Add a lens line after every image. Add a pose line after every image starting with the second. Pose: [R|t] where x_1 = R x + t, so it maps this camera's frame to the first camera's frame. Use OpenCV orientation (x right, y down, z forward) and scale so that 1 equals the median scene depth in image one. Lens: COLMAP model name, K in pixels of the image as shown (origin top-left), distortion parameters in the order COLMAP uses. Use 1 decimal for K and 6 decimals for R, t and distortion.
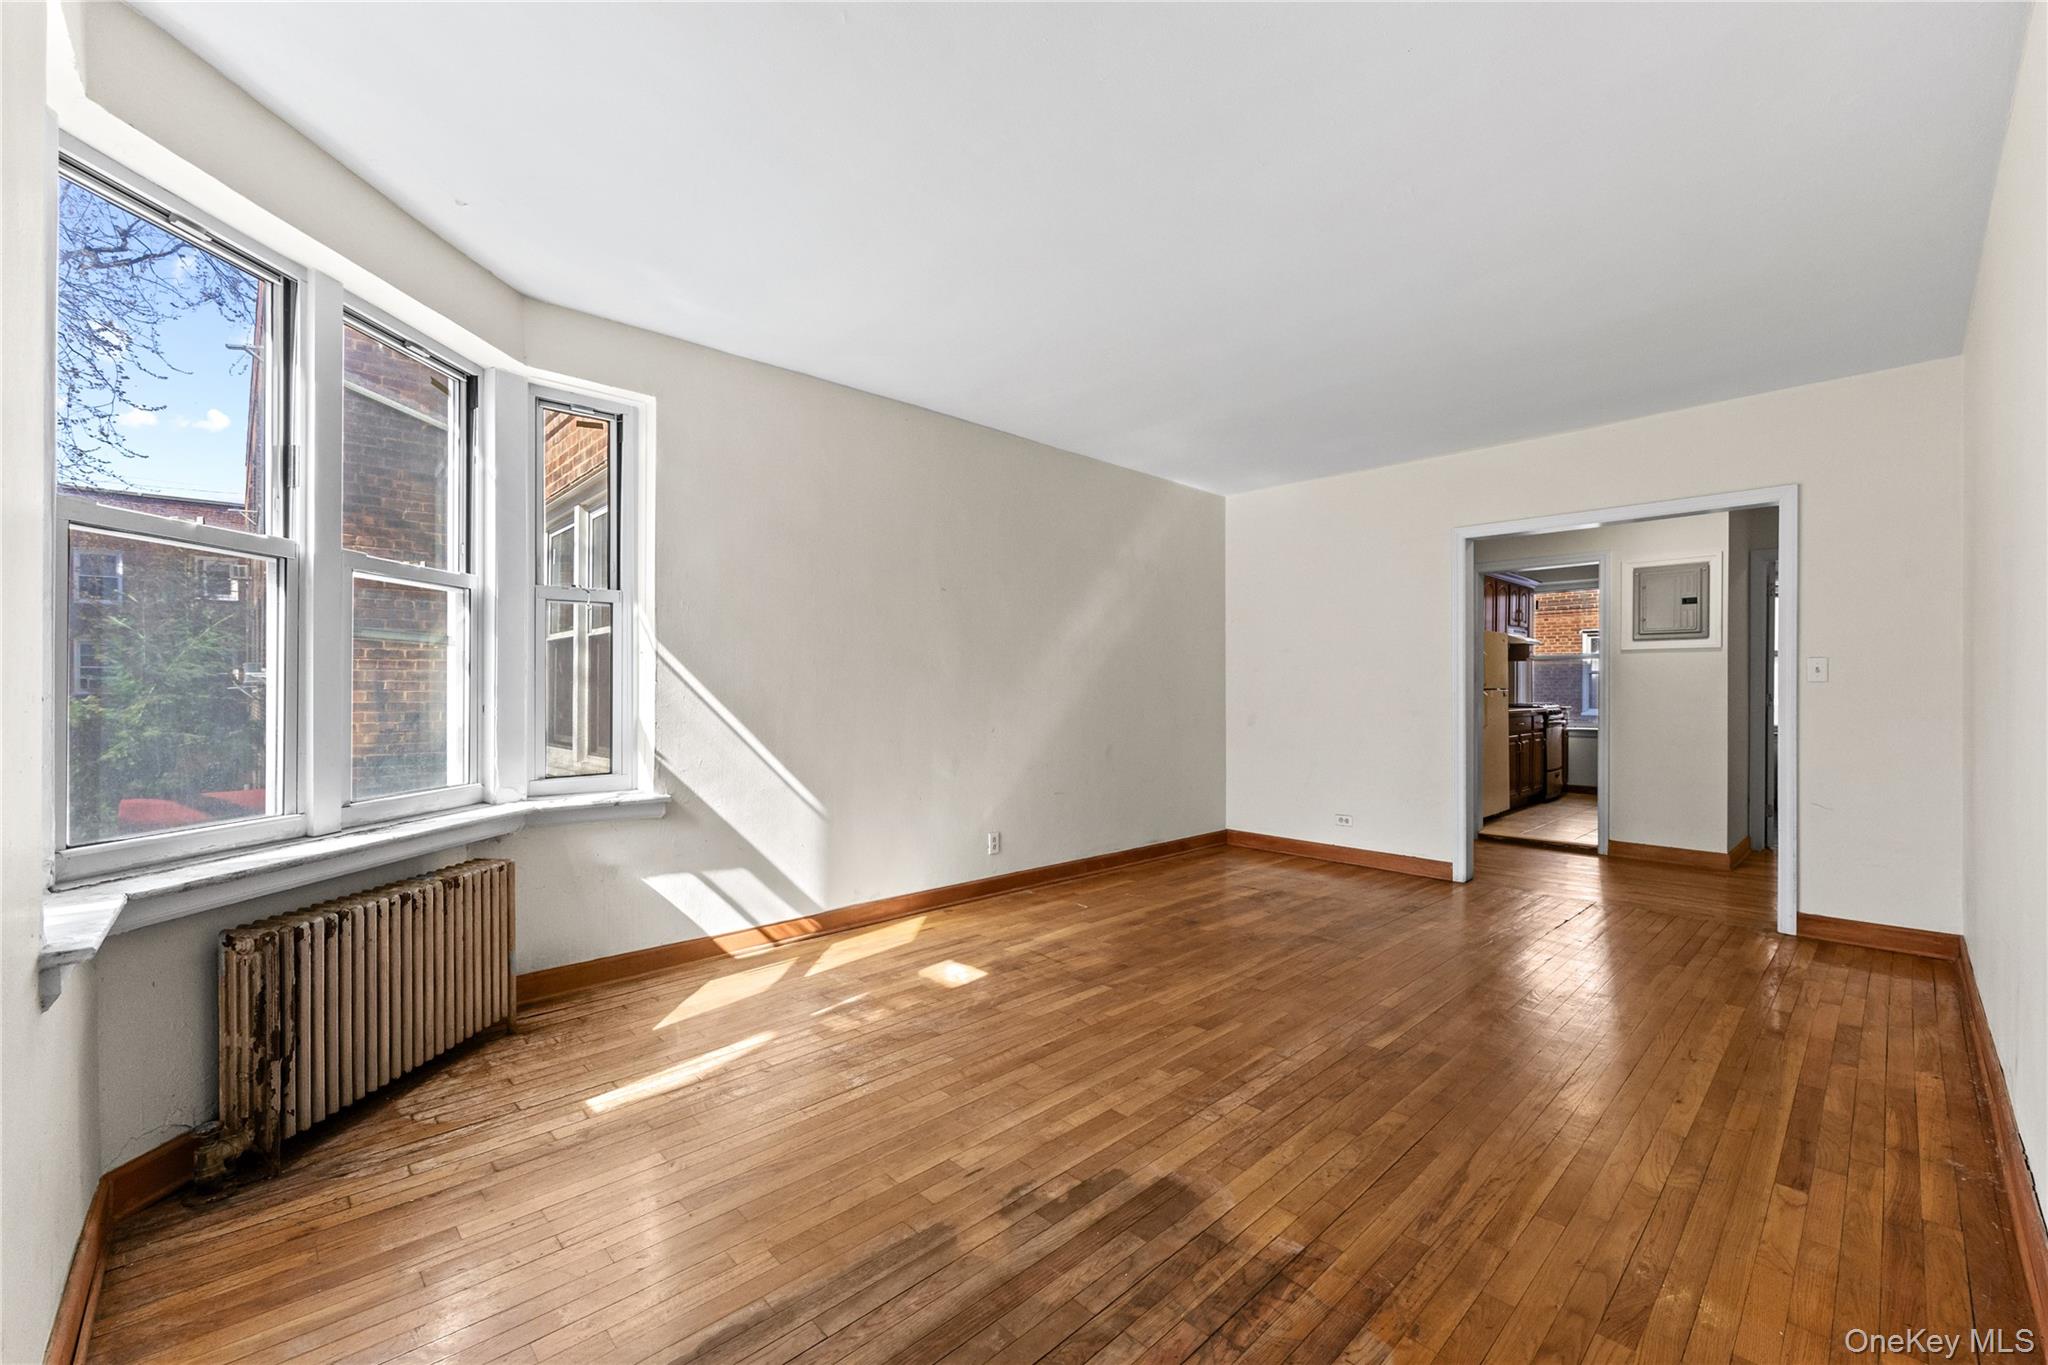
lens RADIAL K [[750.7, 0, 1061.0], [0, 750.7, 691.8], [0, 0, 1]] dist [0.000283, 0.000116]
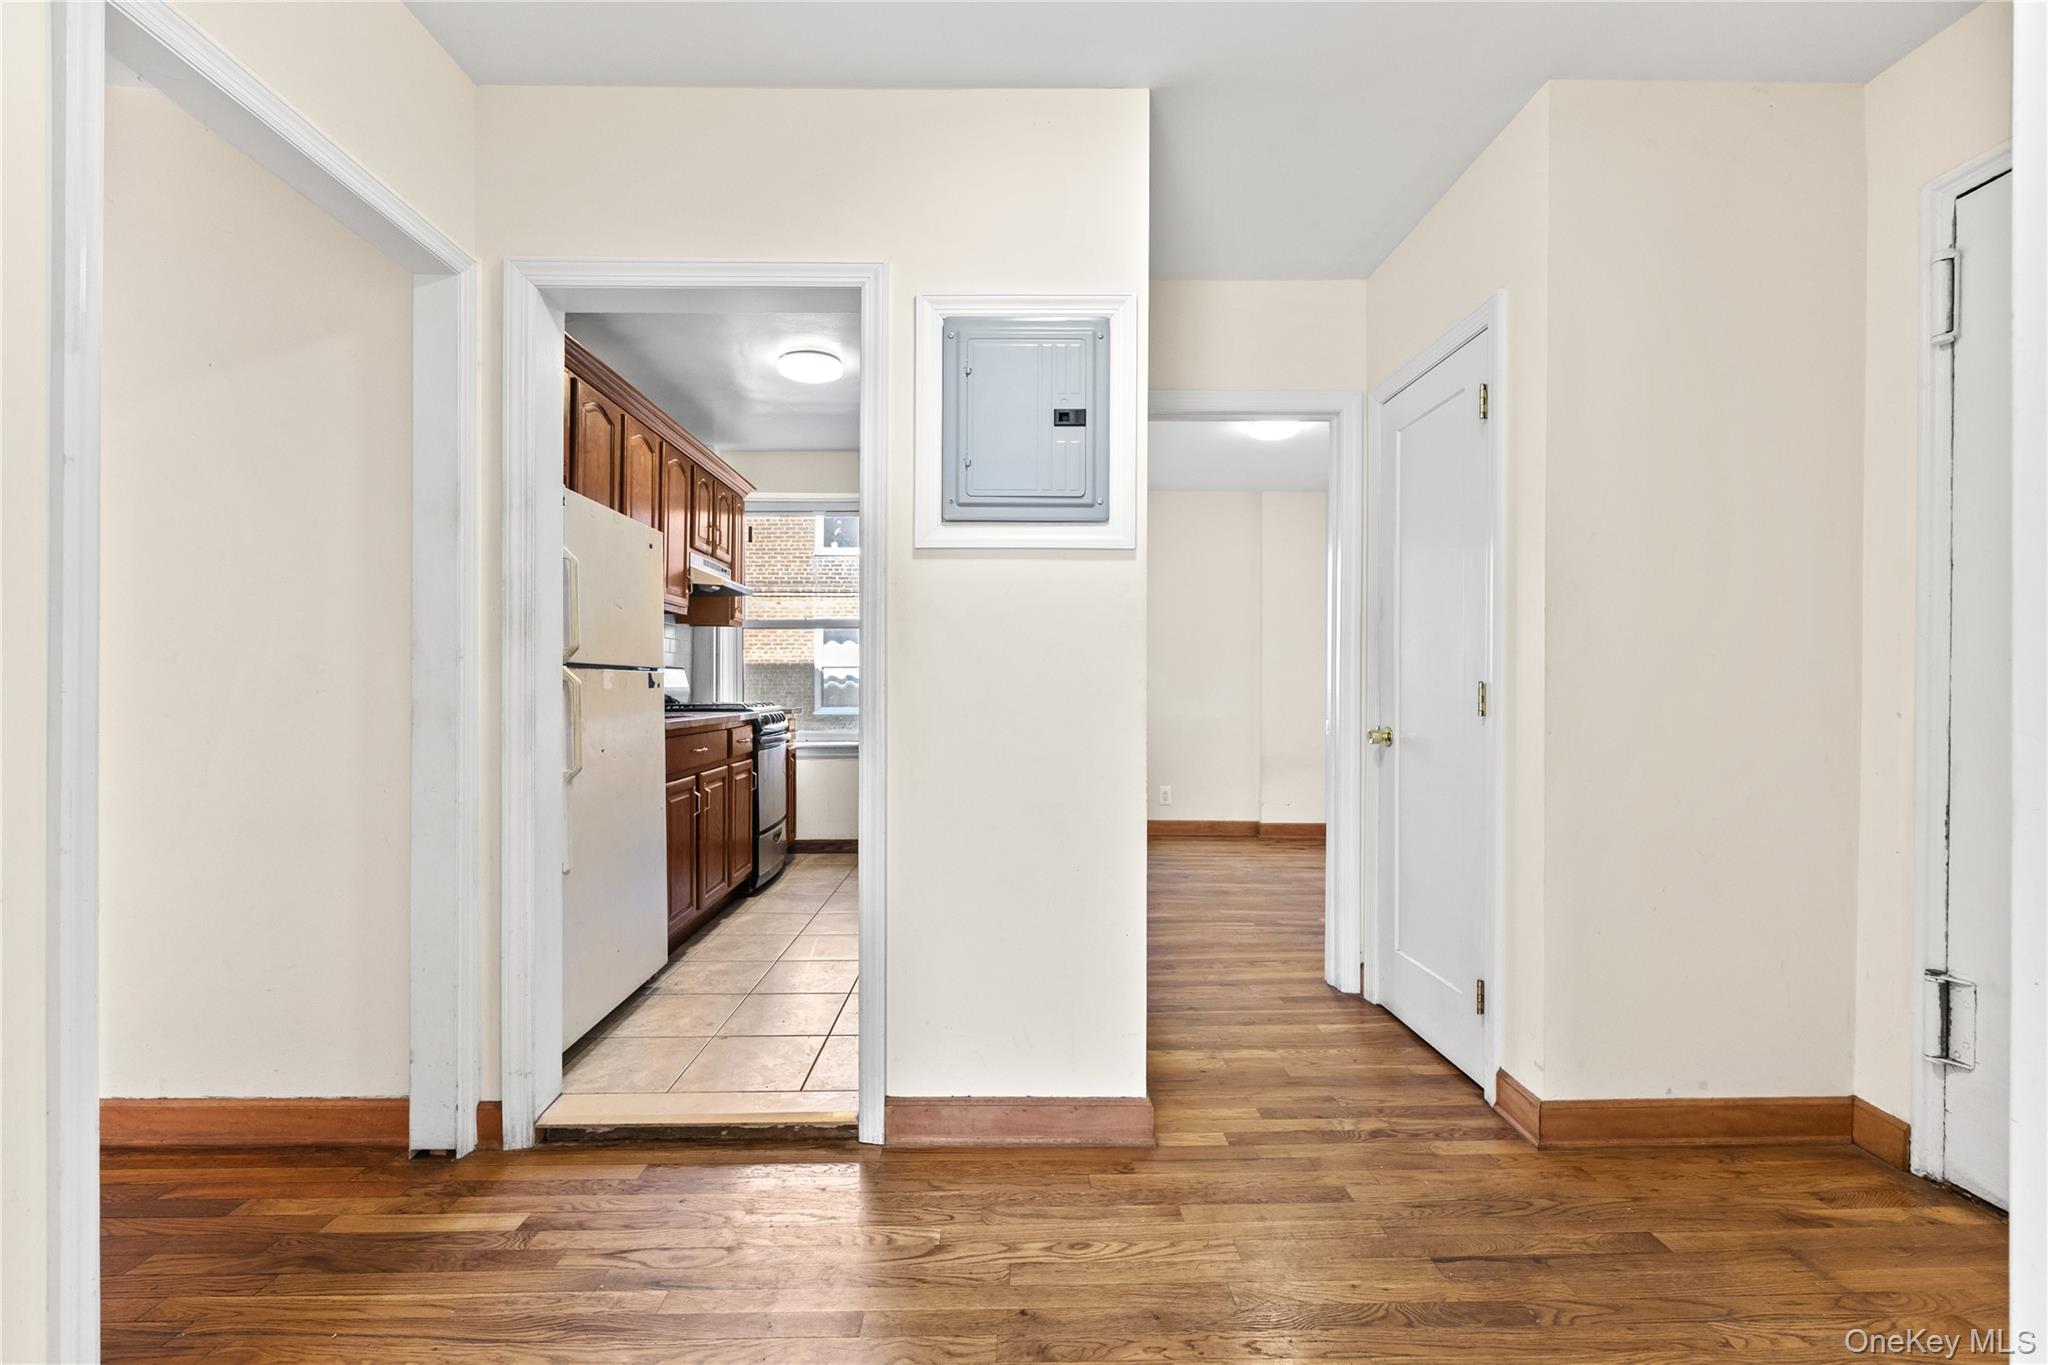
lens RADIAL K [[812.7, 0, 1028.0], [0, 812.7, 694.2], [0, 0, 1]] dist [-0.000906, -0.000325]
pose [[0.649736, -0.003388, 0.760152, 0.352590], [-0.000022, 0.999990, 0.004475, 0.007492], [-0.760160, -0.002924, 0.649730, 0.510794]]
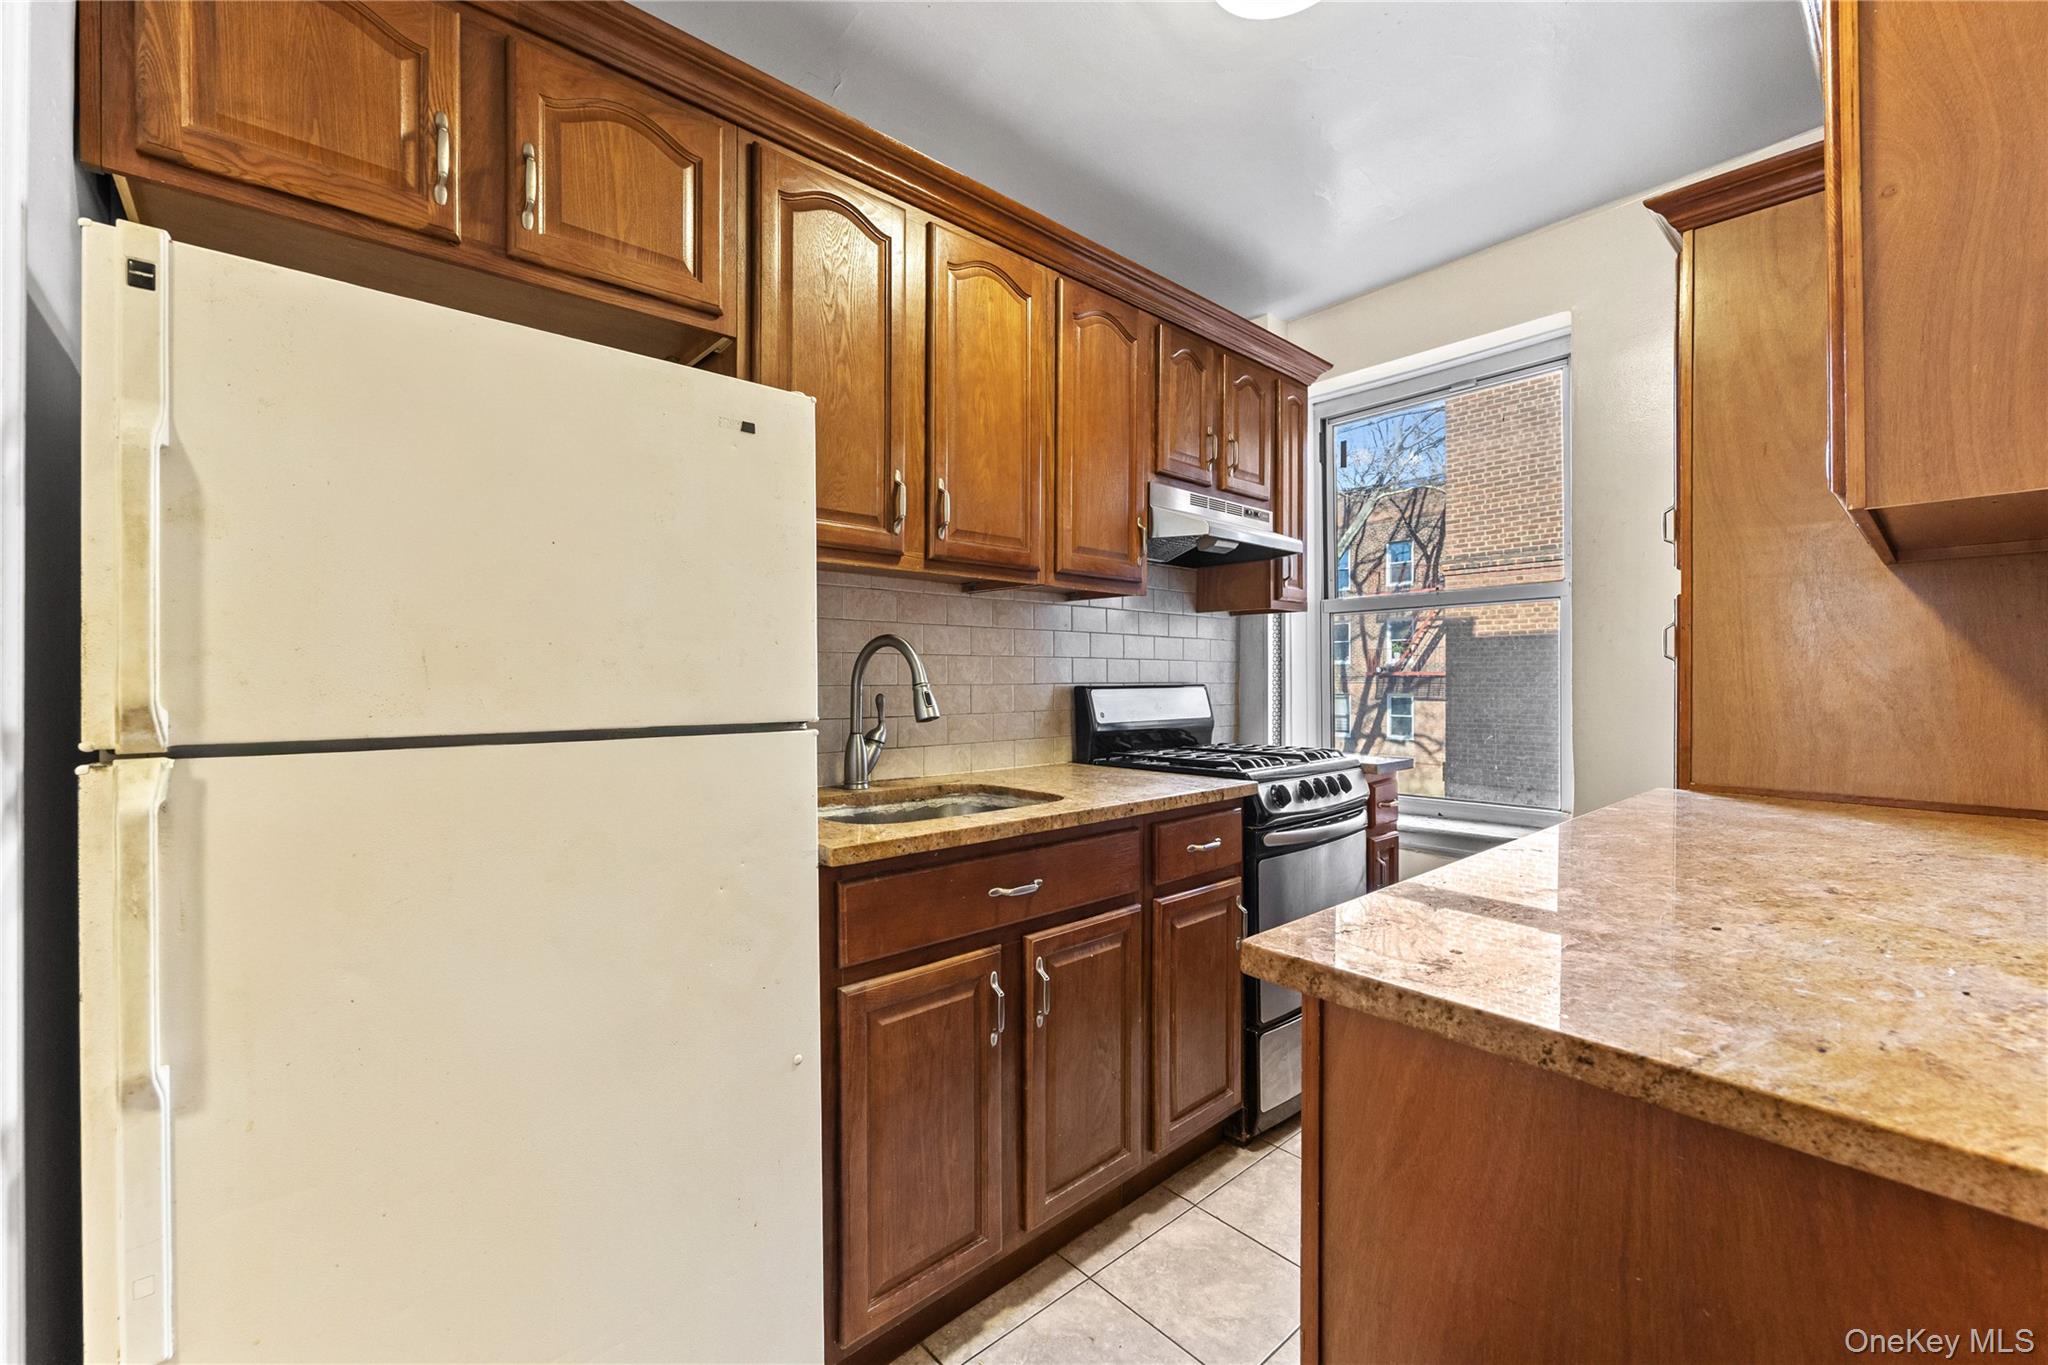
lens RADIAL K [[830.7, 0, 1024.0], [0, 830.7, 682.5], [0, 0, 1]] dist [-0.006136, -0.000135]
pose [[0.999955, -0.000313, -0.009500, 0.583964], [0.000285, 0.999996, -0.002887, -0.010777], [0.009501, 0.002884, 0.999951, 0.735668]]
